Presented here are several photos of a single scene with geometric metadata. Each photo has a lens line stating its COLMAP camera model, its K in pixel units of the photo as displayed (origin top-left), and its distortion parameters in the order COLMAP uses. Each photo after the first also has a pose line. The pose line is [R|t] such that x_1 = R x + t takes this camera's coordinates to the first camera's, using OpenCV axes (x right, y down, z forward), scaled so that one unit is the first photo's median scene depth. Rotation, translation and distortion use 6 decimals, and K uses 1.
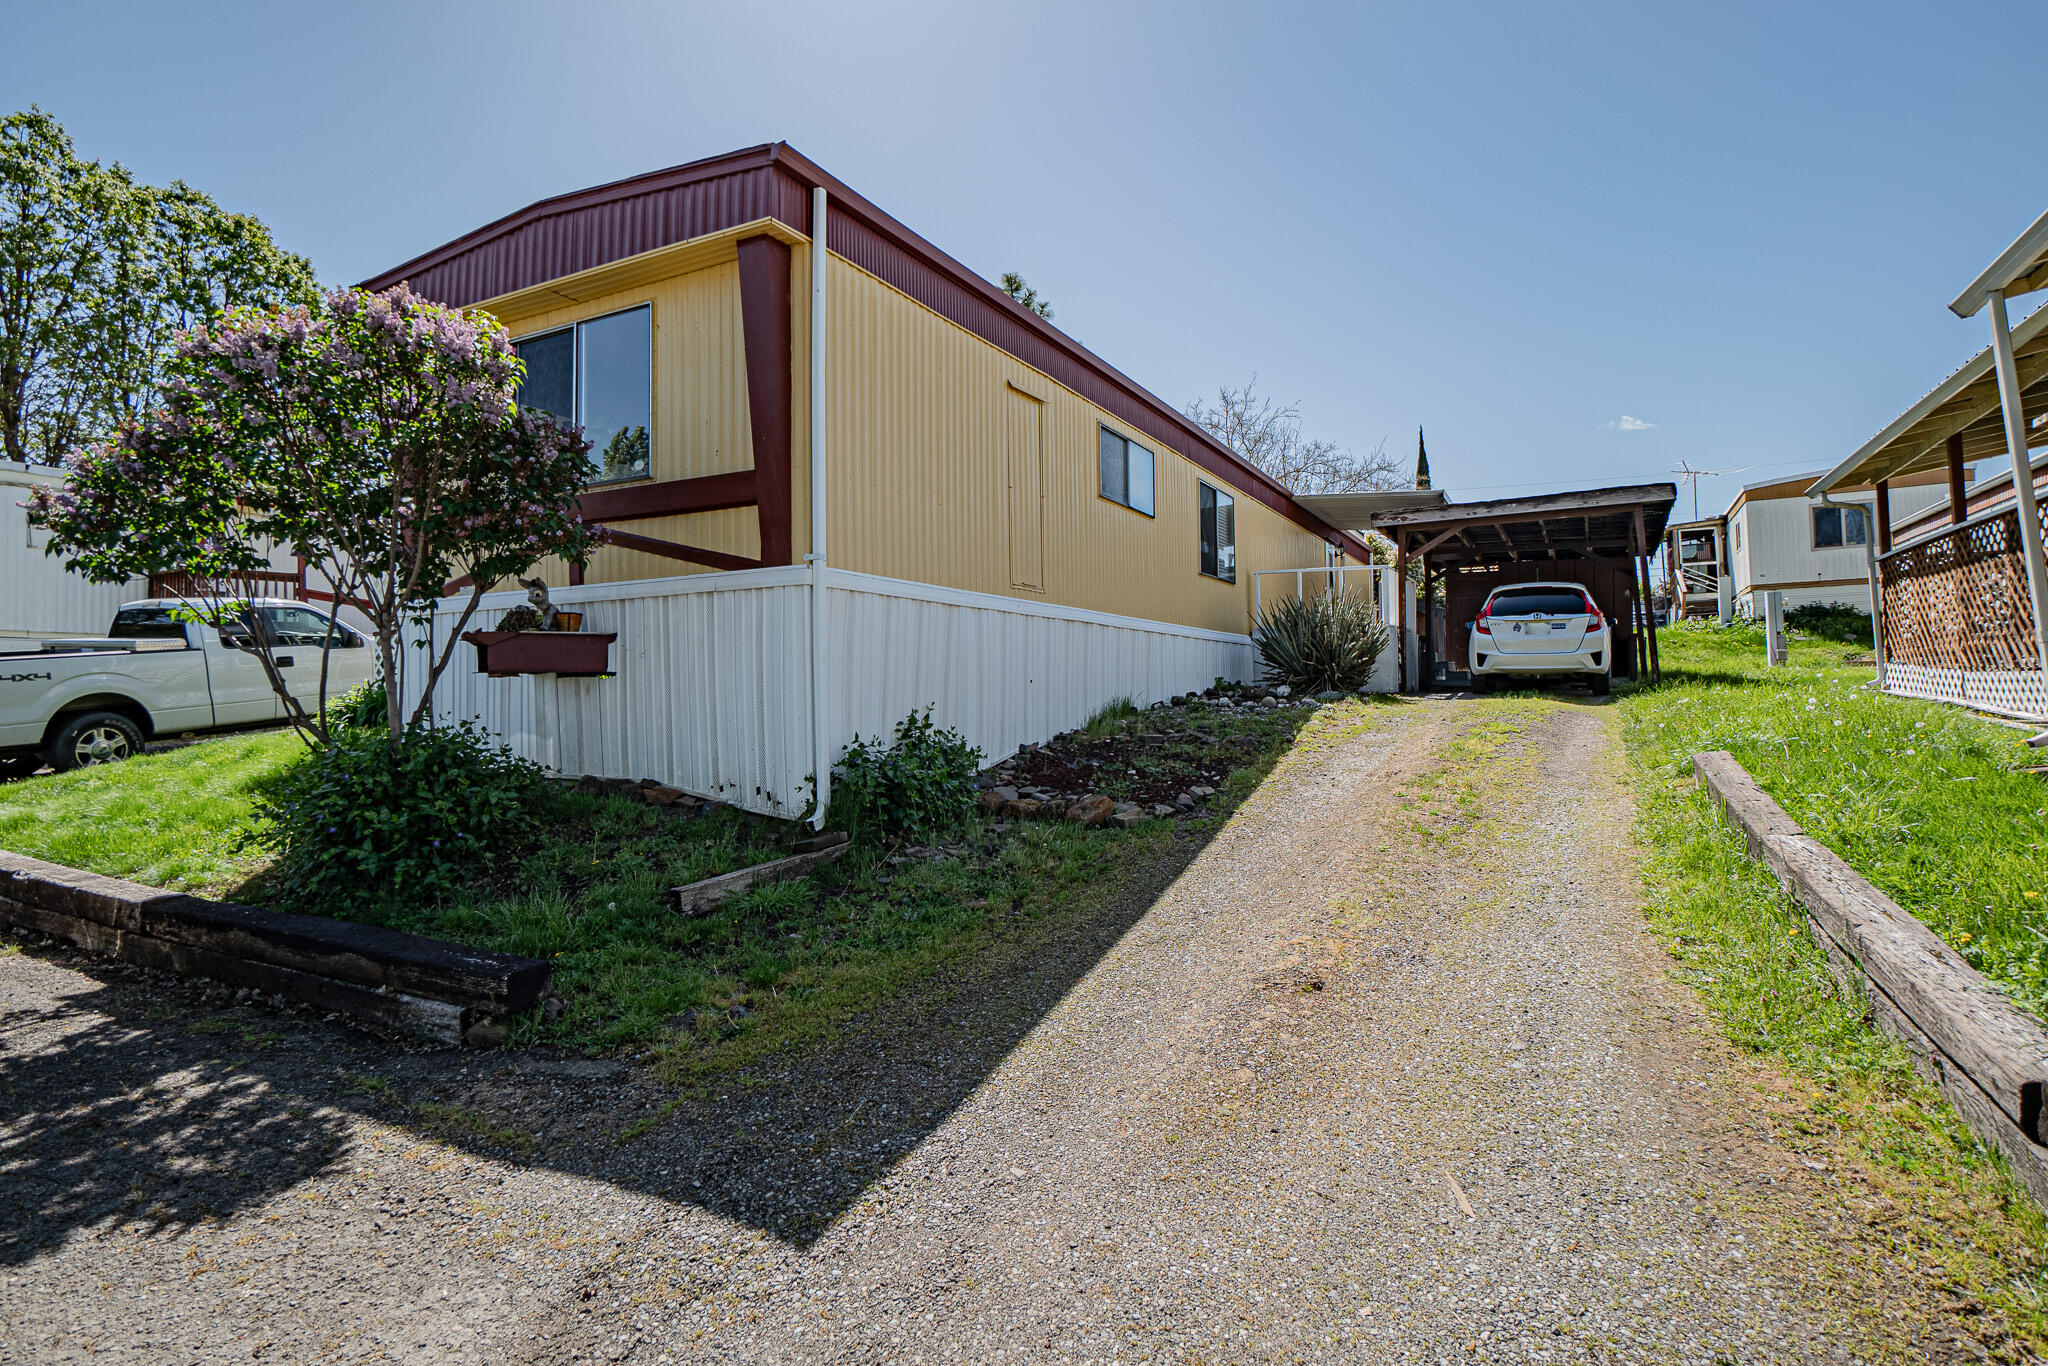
lens RADIAL K [[1085.3, 0, 1017.5], [0, 1085.3, 672.5], [0, 0, 1]] dist [-0.018706, 0.001313]
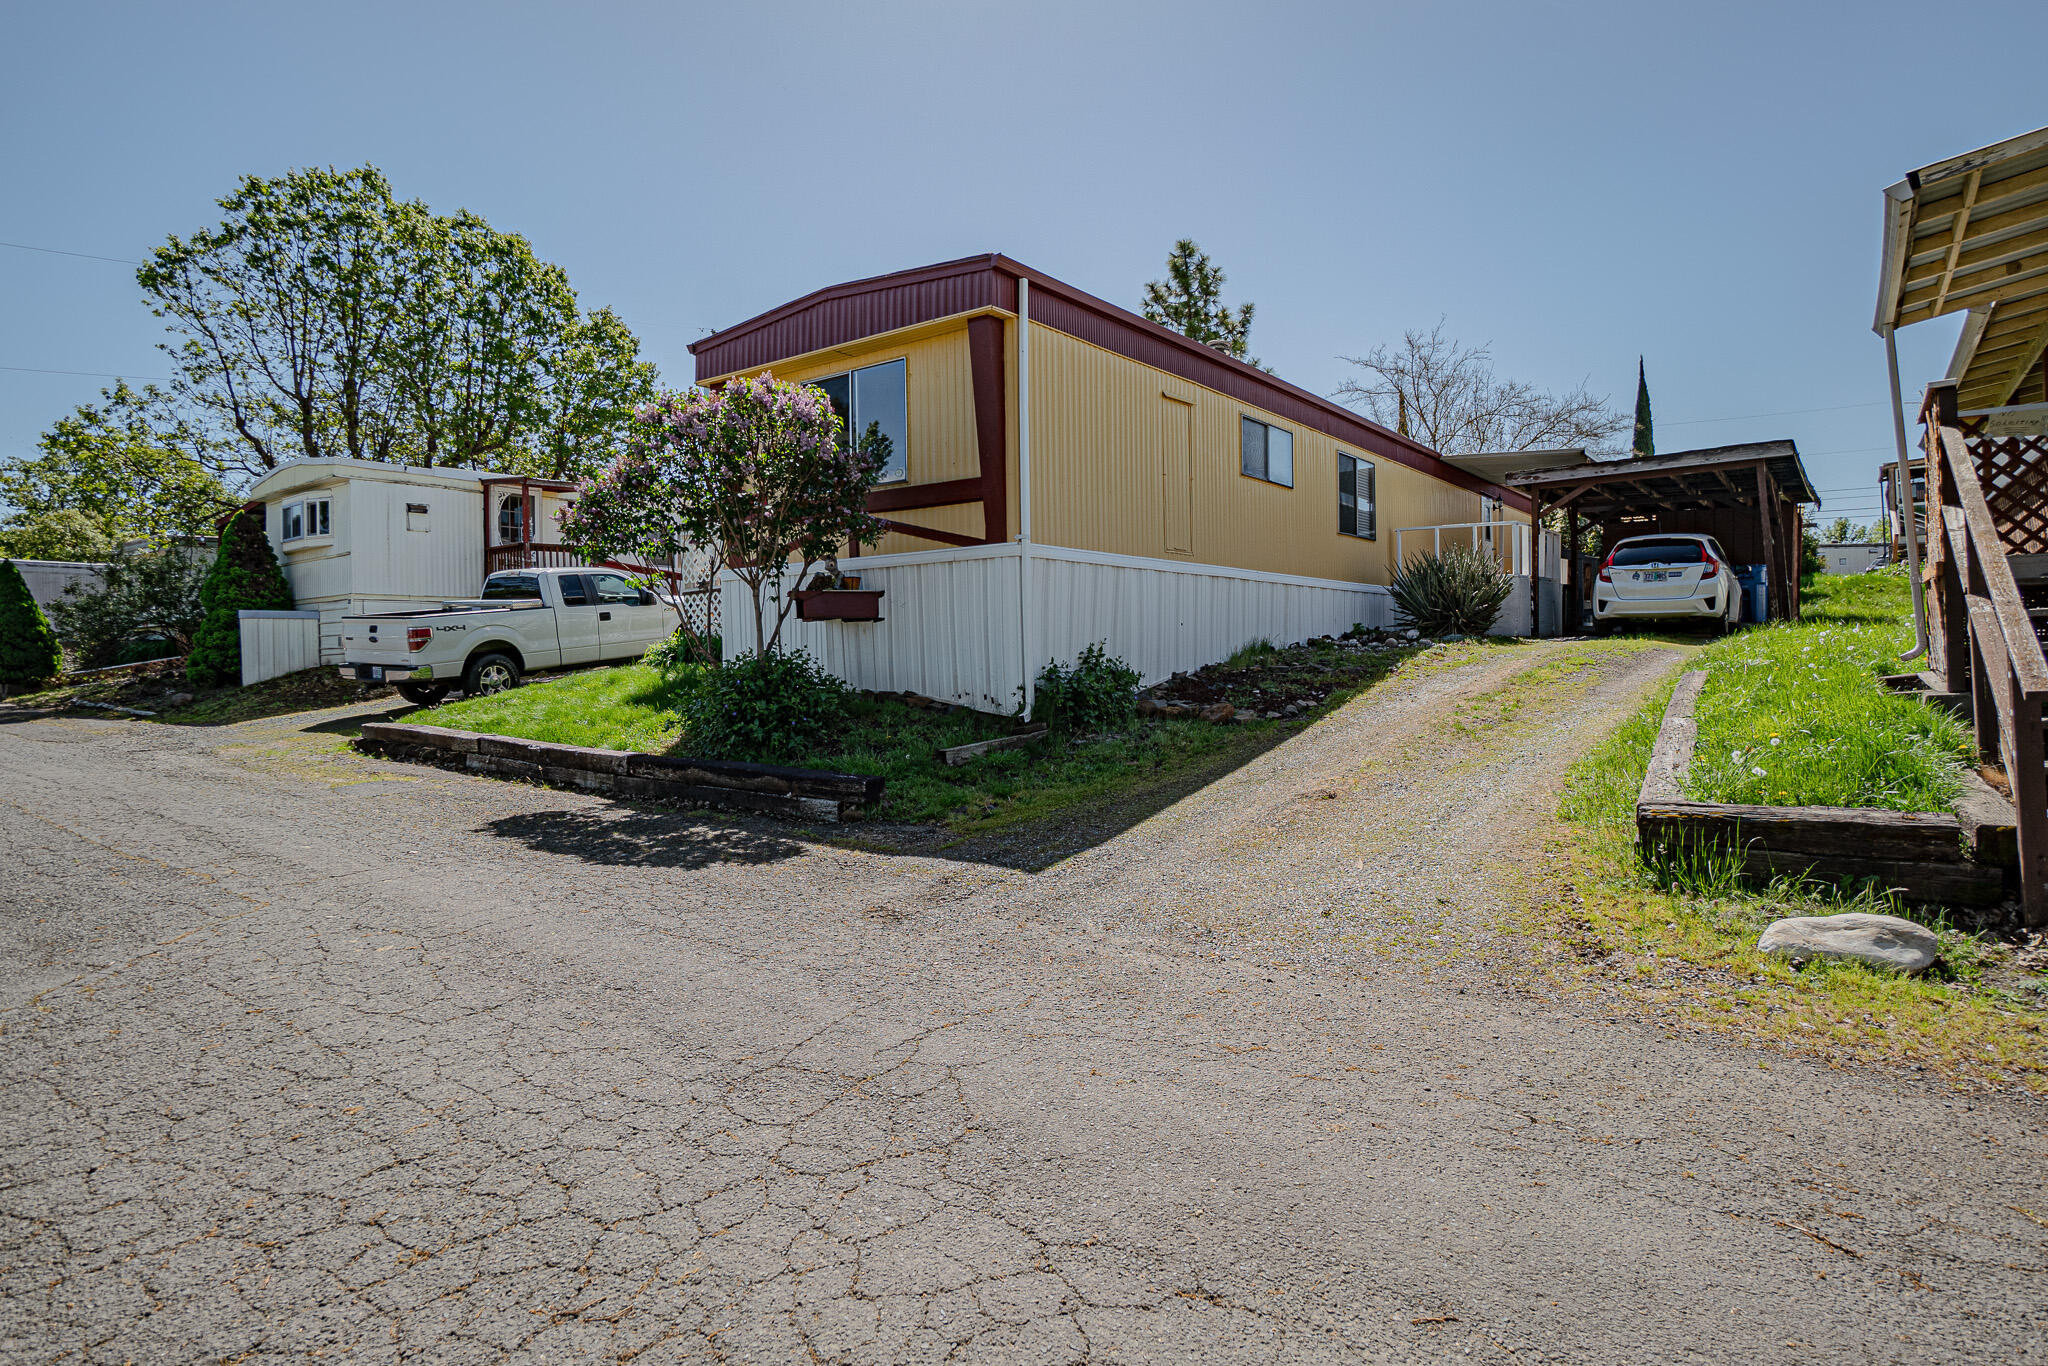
lens RADIAL K [[1085.3, 0, 1017.5], [0, 1085.3, 672.5], [0, 0, 1]] dist [-0.018706, 0.001313]
pose [[0.986388, -0.000348, -0.164435, 0.040780], [0.007205, 0.999129, 0.041106, 0.014264], [0.164278, -0.041732, 0.985531, -0.395758]]
